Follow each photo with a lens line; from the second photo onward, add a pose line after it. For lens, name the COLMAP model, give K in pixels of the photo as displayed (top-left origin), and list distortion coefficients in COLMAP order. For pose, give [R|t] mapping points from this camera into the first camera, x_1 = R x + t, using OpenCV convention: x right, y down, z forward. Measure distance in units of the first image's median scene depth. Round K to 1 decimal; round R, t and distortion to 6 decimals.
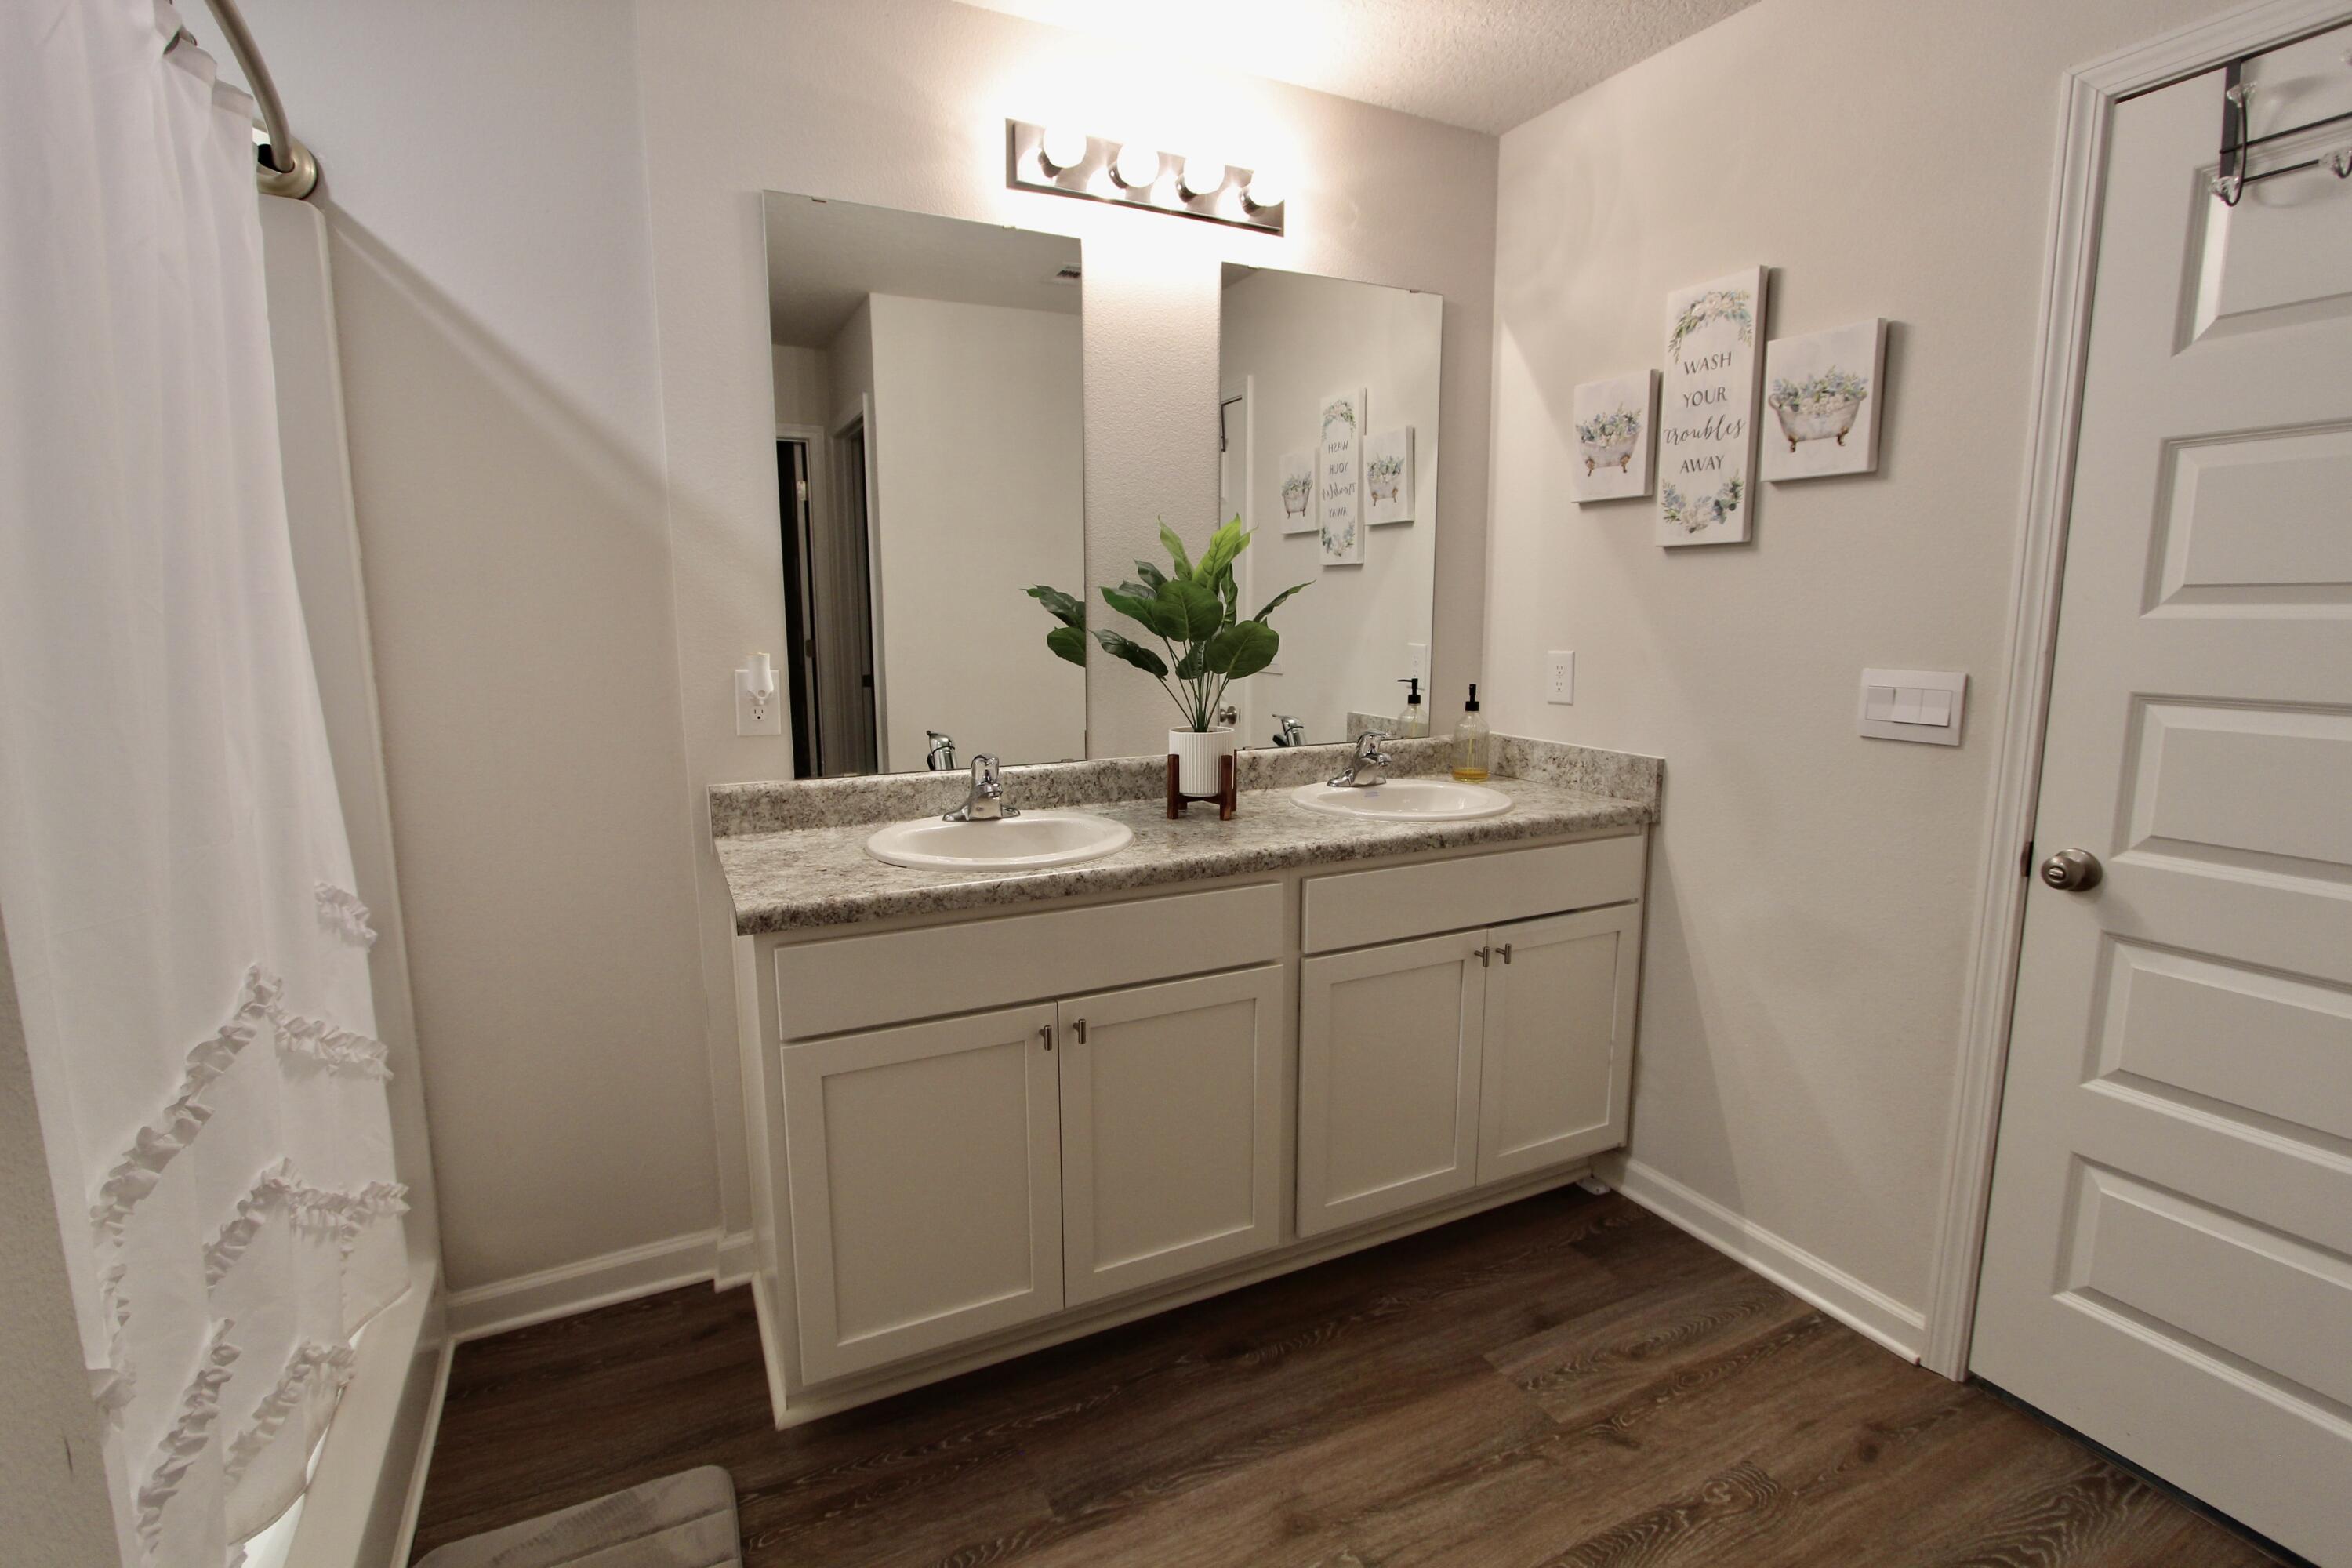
lens RADIAL K [[1086.7, 0, 1172.8], [0, 1086.7, 779.6], [0, 0, 1]] dist [-0.017858, 0.002636]
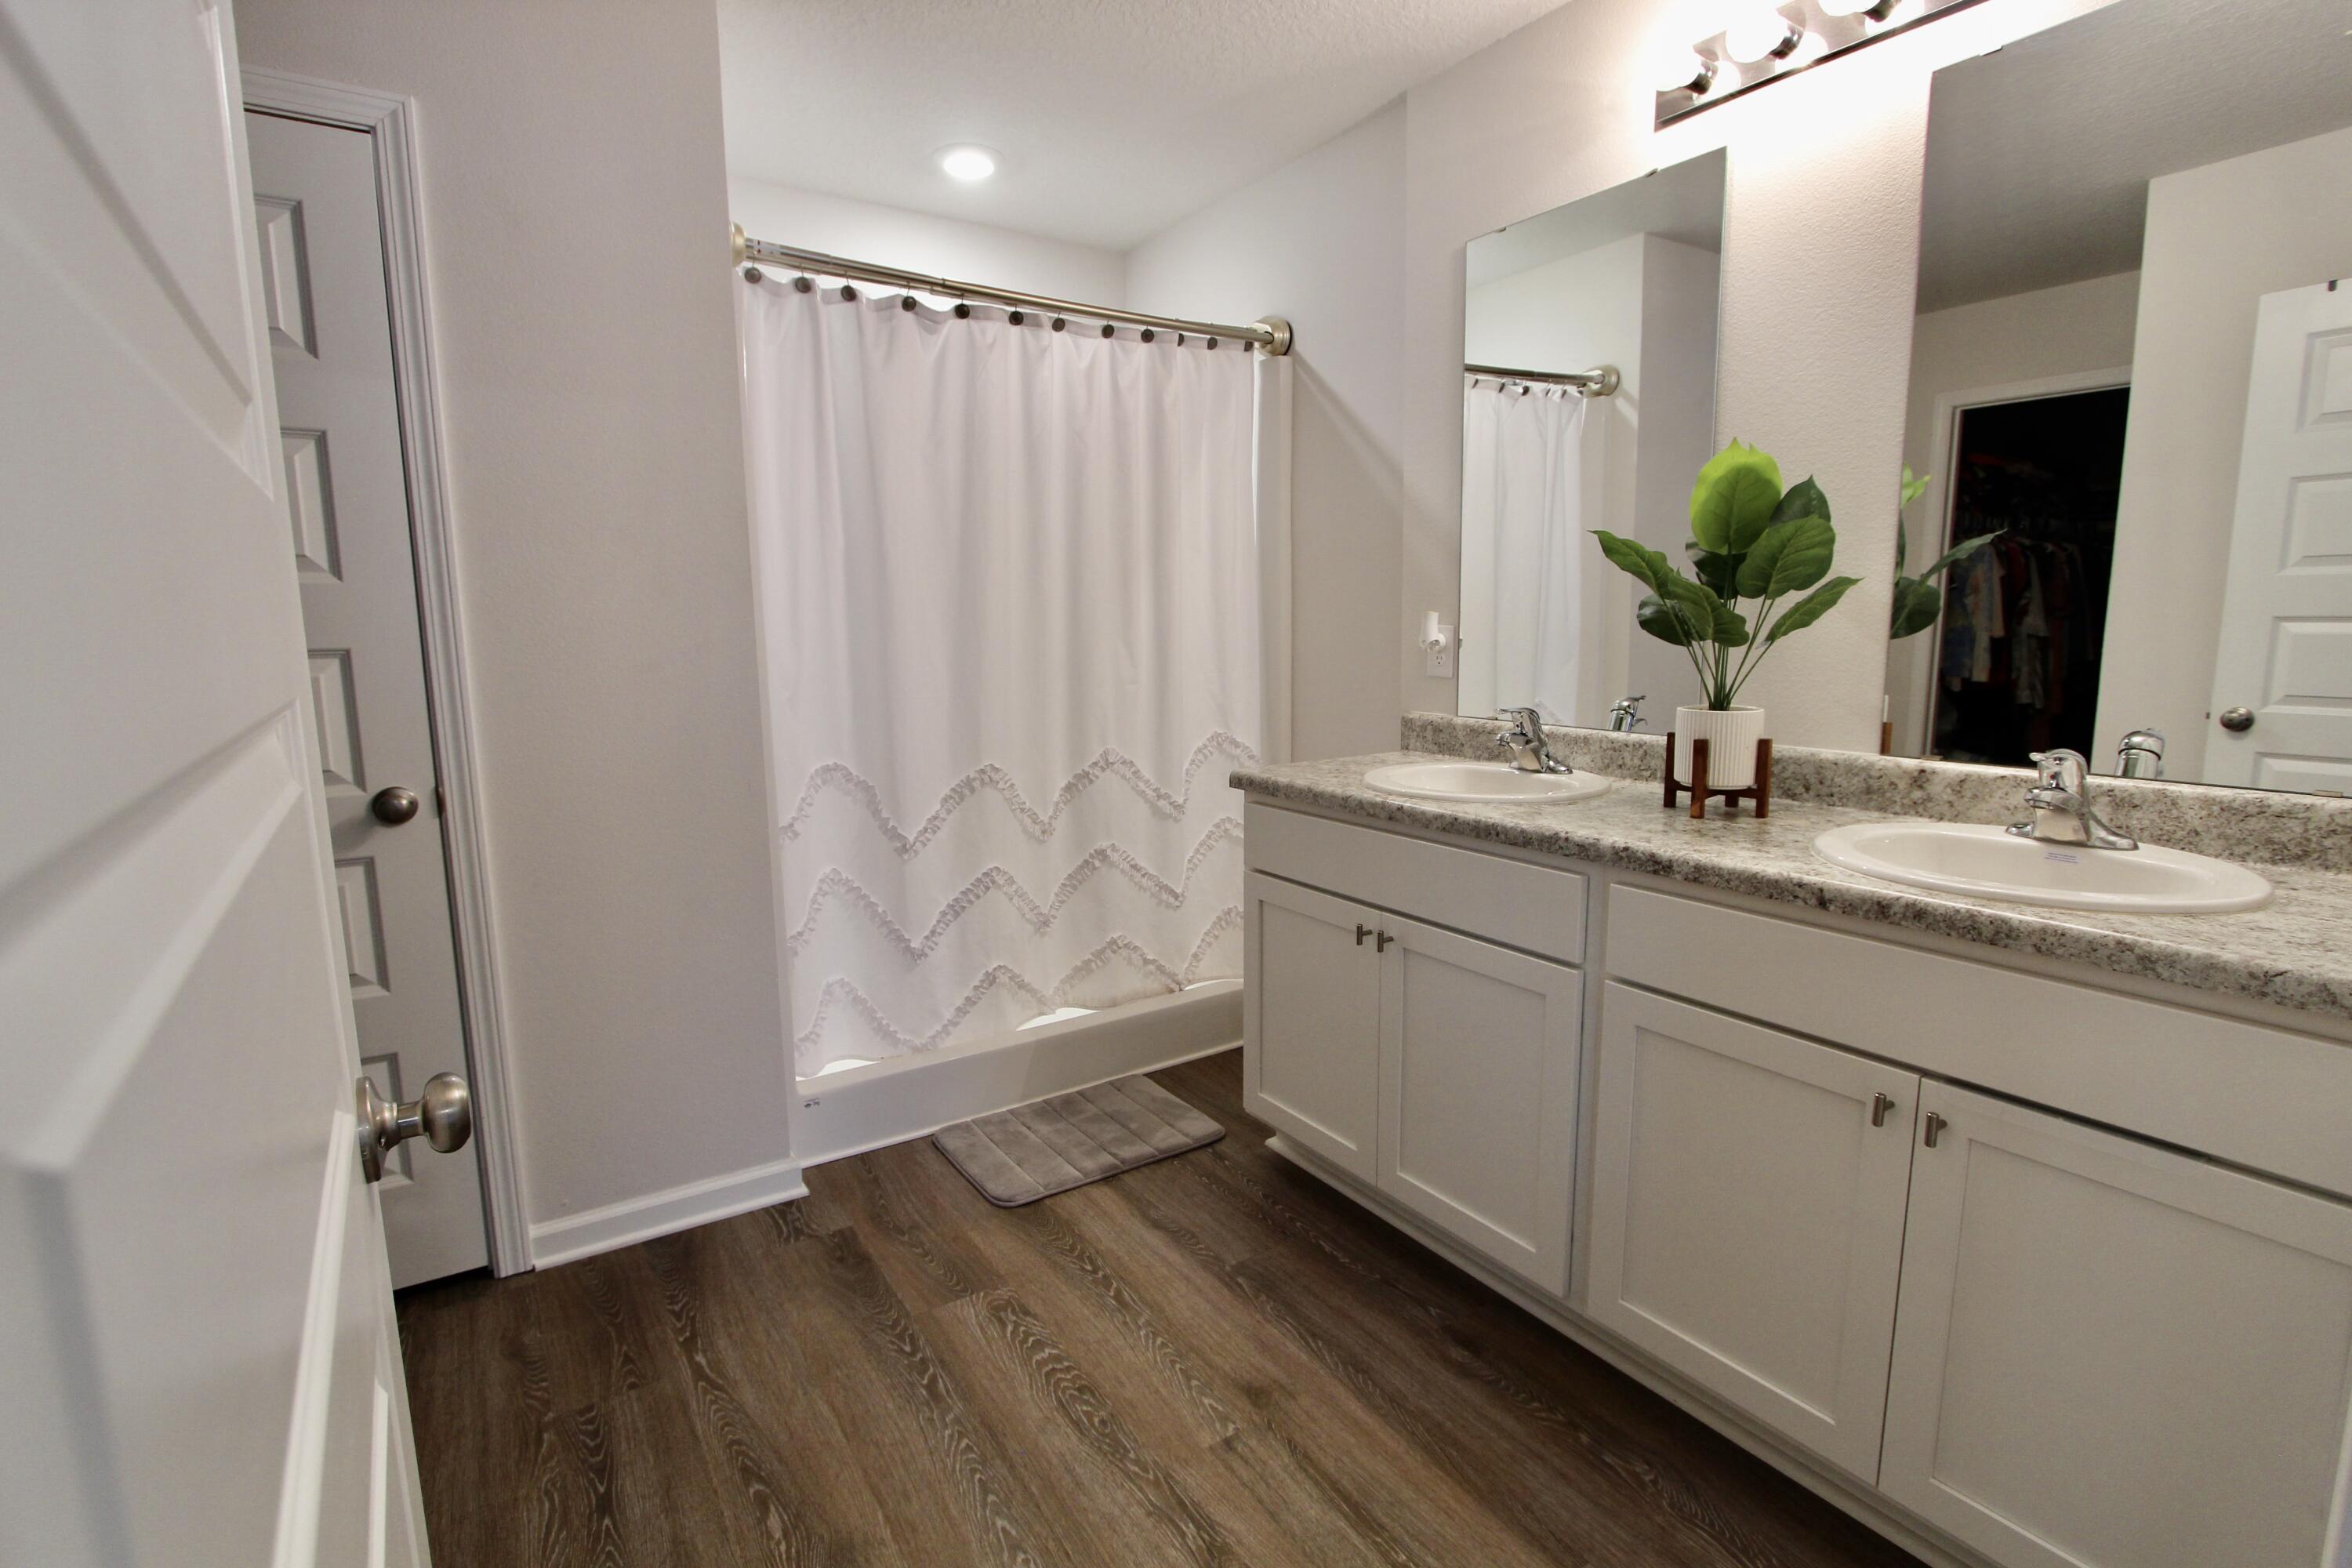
lens RADIAL K [[1086.7, 0, 1172.8], [0, 1086.7, 779.6], [0, 0, 1]] dist [-0.017858, 0.002636]
pose [[0.126597, 0.148158, -0.980827, 0.917653], [-0.142929, 0.981189, 0.129765, -0.047066], [0.981603, 0.123761, 0.145392, 0.566528]]
